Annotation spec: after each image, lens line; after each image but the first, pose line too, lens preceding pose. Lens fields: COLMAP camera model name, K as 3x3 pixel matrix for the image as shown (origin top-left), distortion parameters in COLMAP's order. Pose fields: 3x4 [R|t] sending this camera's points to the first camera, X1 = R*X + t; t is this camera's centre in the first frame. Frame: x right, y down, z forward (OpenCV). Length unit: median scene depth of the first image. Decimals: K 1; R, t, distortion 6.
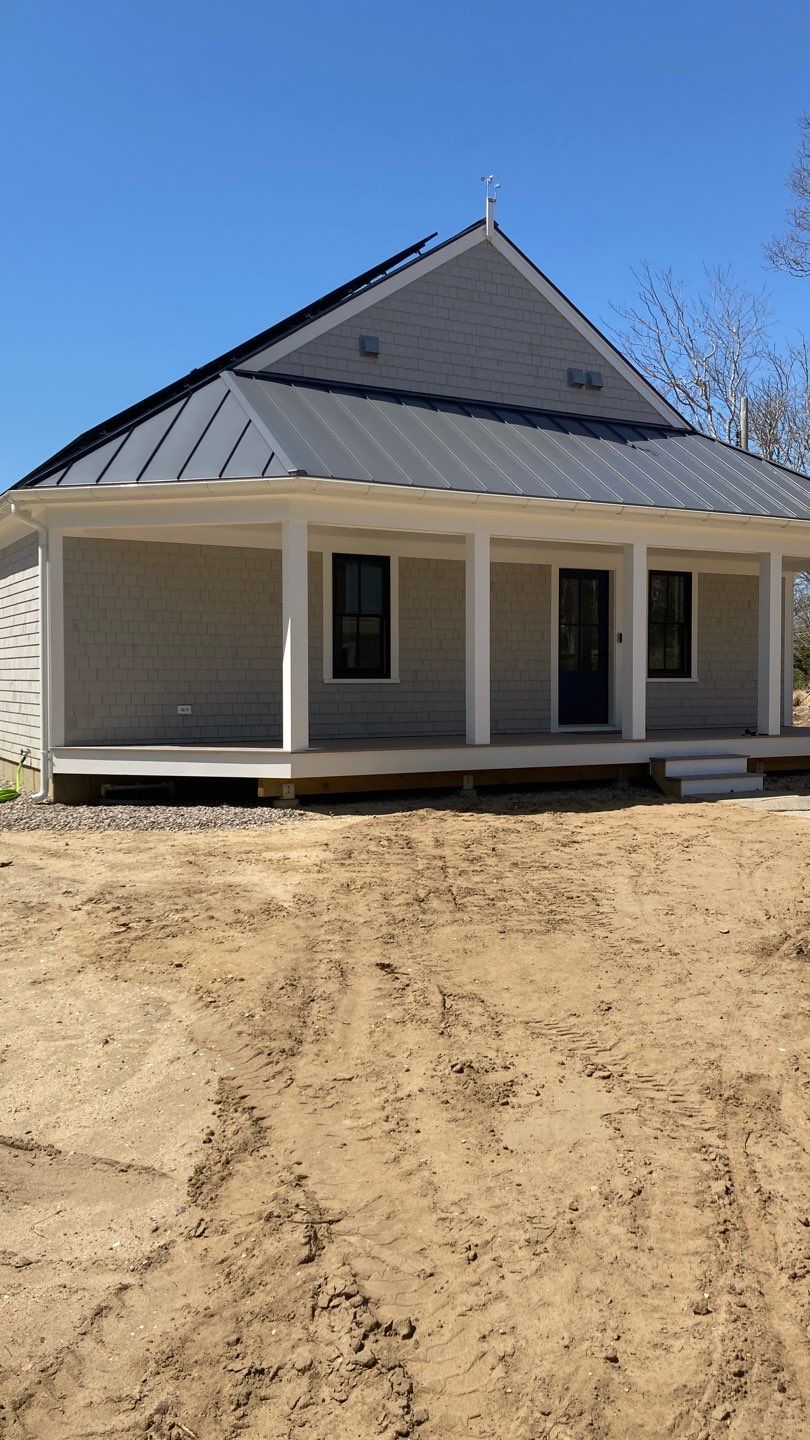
lens RADIAL K [[1162.6, 0, 406.5], [0, 1162.6, 723.7], [0, 0, 1]] dist [0.012629, -0.011530]
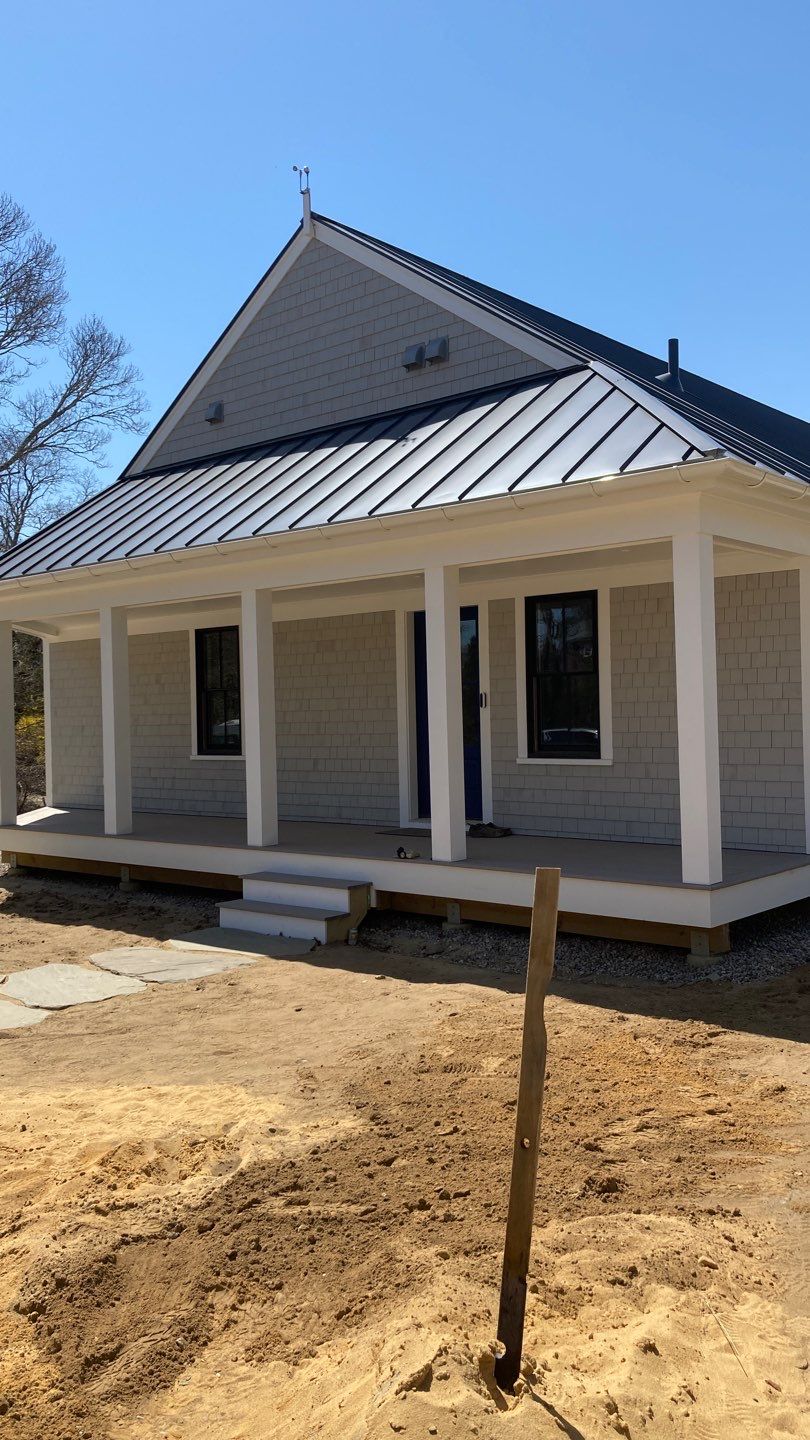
lens RADIAL K [[1162.6, 0, 416.2], [0, 1162.6, 726.7], [0, 0, 1]] dist [0.012629, -0.011530]
pose [[0.363647, 0.004313, -0.931527, 0.846463], [-0.014121, 0.999900, -0.000883, -0.058907], [0.931430, 0.013475, 0.363672, 0.734566]]
